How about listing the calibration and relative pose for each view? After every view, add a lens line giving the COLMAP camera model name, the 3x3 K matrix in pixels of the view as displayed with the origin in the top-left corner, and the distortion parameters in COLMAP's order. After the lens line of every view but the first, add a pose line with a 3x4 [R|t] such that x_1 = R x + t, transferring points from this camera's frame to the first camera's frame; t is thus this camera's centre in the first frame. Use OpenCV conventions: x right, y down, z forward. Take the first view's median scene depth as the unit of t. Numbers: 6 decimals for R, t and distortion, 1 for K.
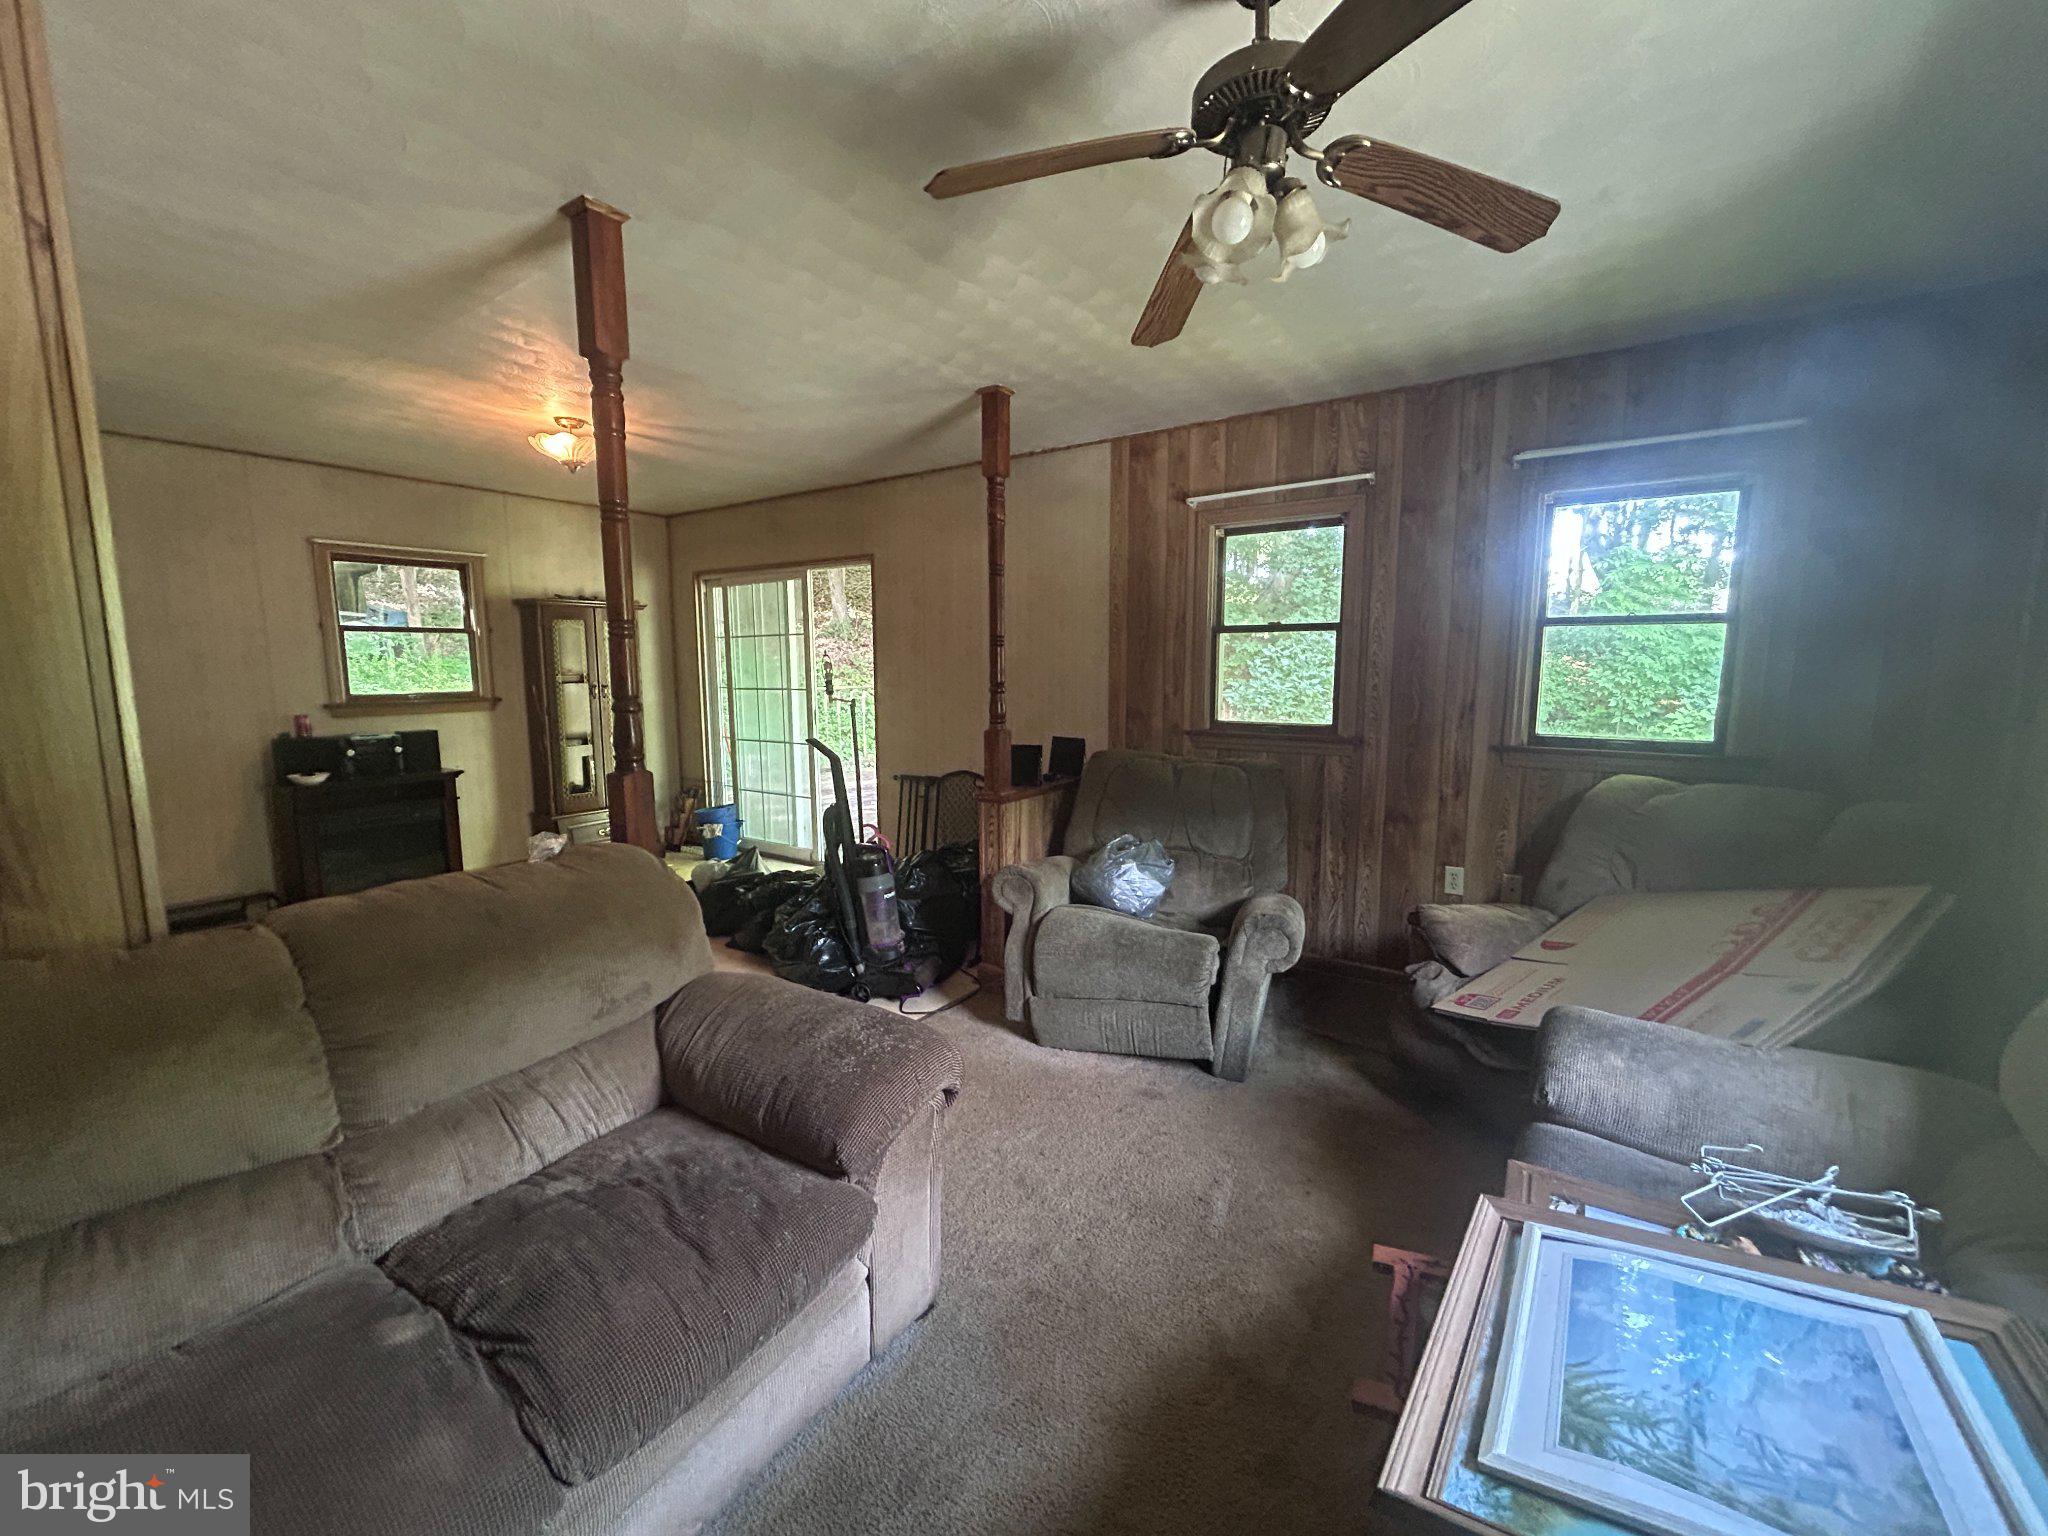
lens RADIAL K [[834.2, 0, 1017.9], [0, 834.2, 773.1], [0, 0, 1]] dist [-0.001976, 0.000265]
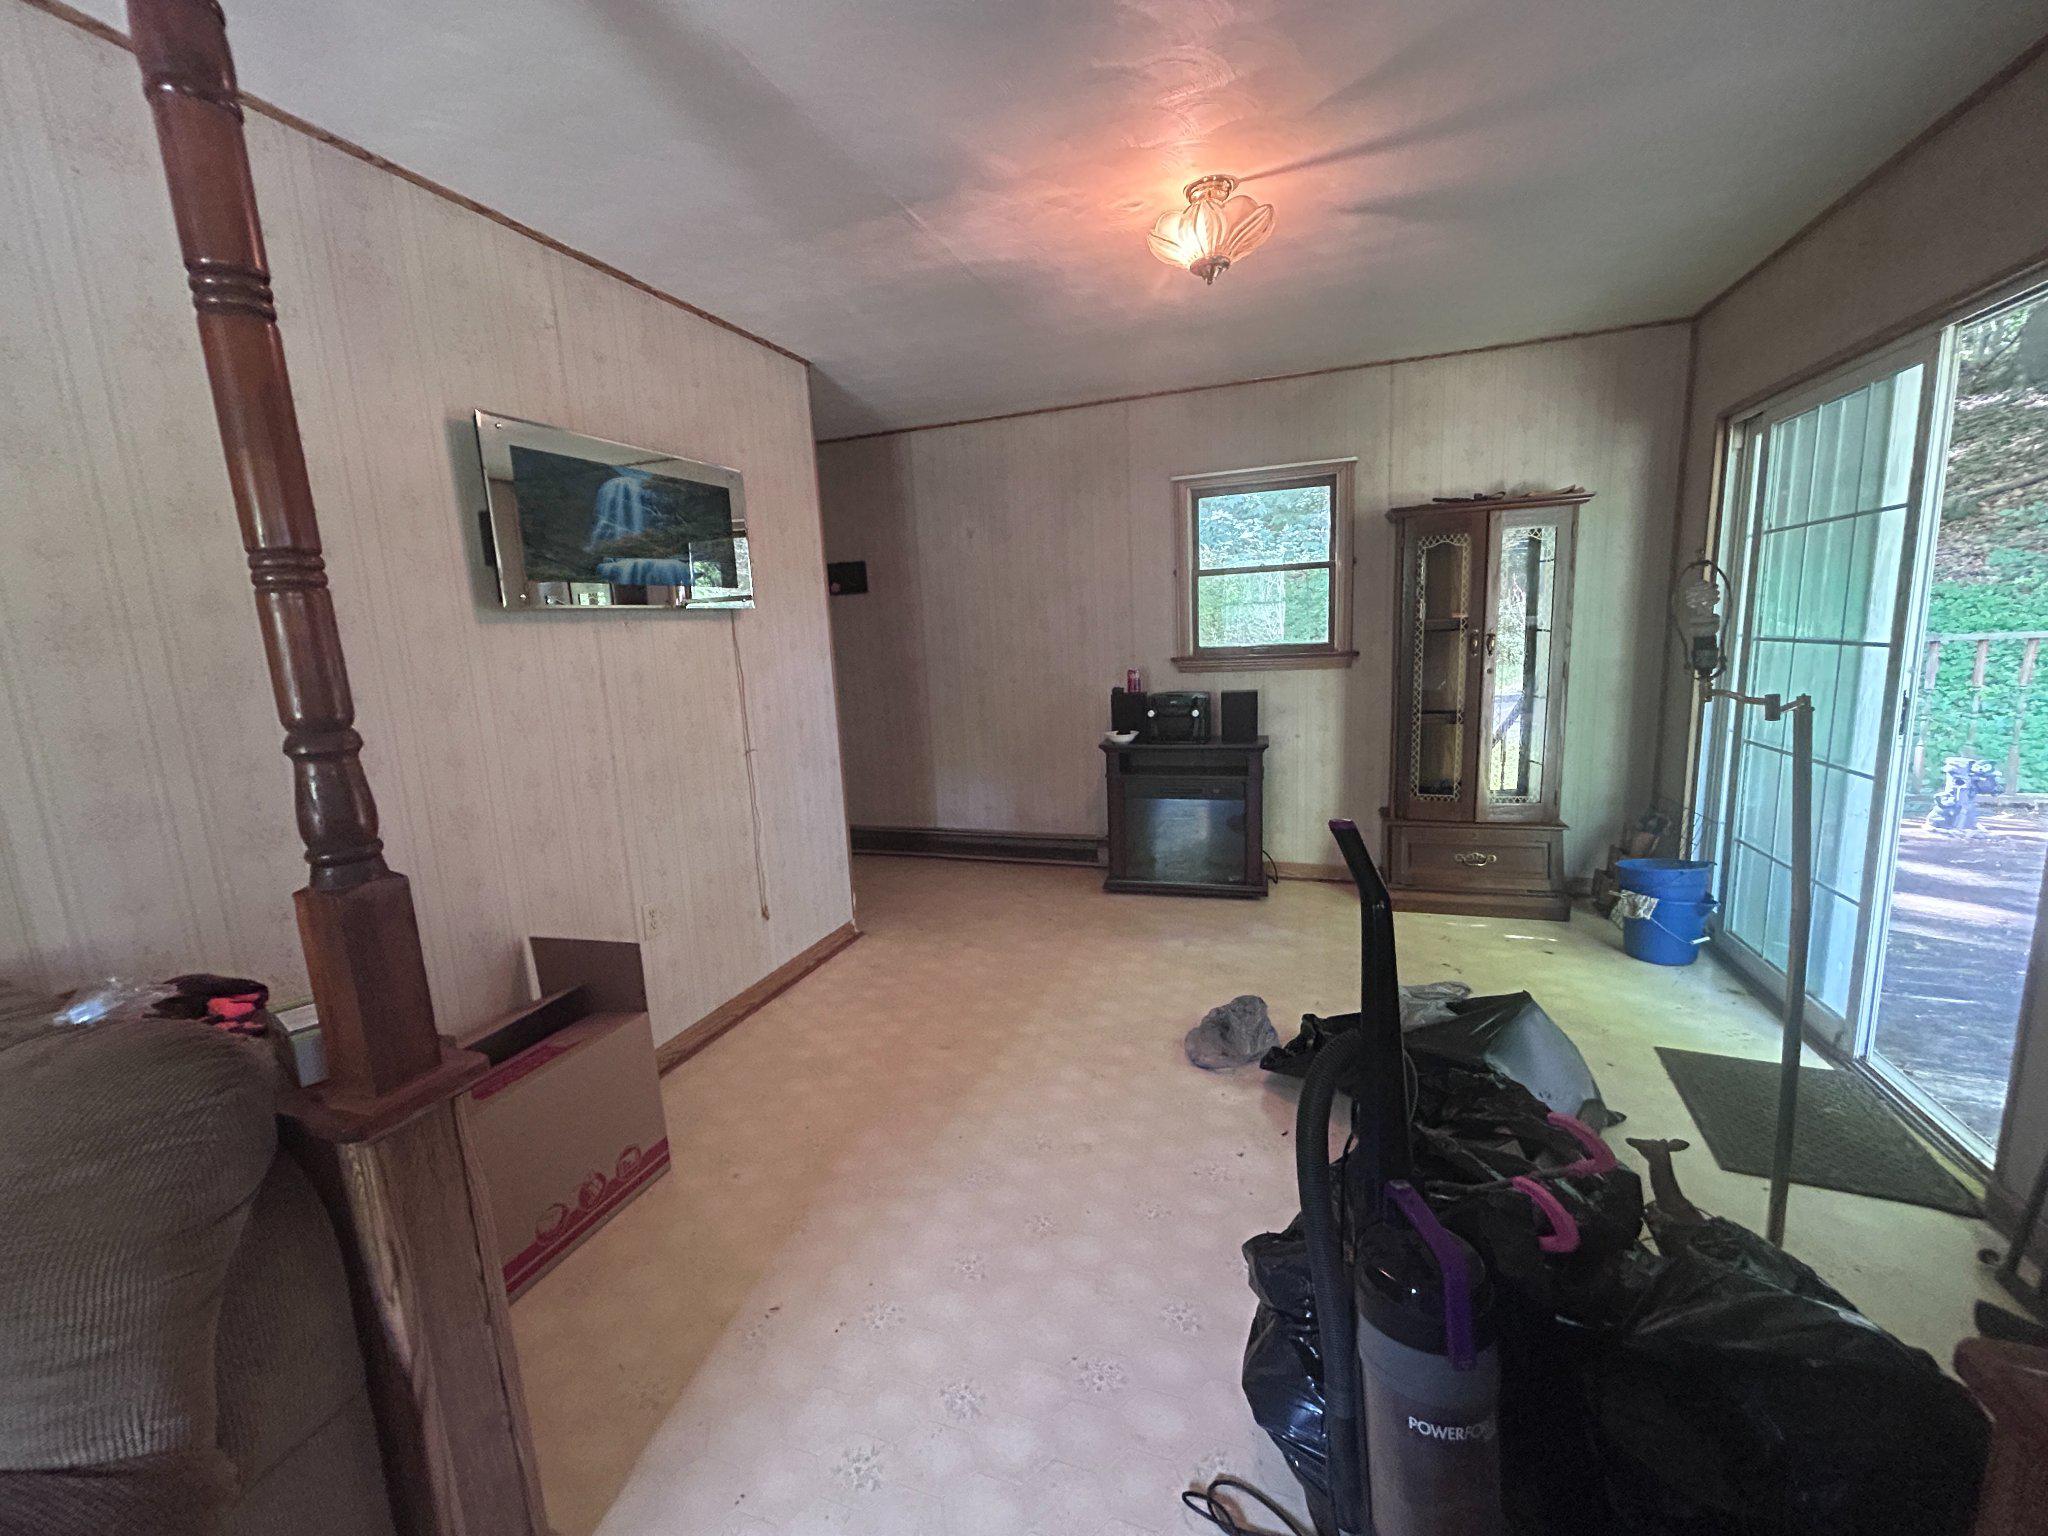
lens RADIAL K [[834.2, 0, 1011.9], [0, 834.2, 765.8], [0, 0, 1]] dist [-0.001976, 0.000265]
pose [[0.263455, 0.151128, -0.952760, 0.031290], [-0.081545, 0.987606, 0.134107, -0.070570], [0.961219, 0.042362, 0.272514, 0.552133]]
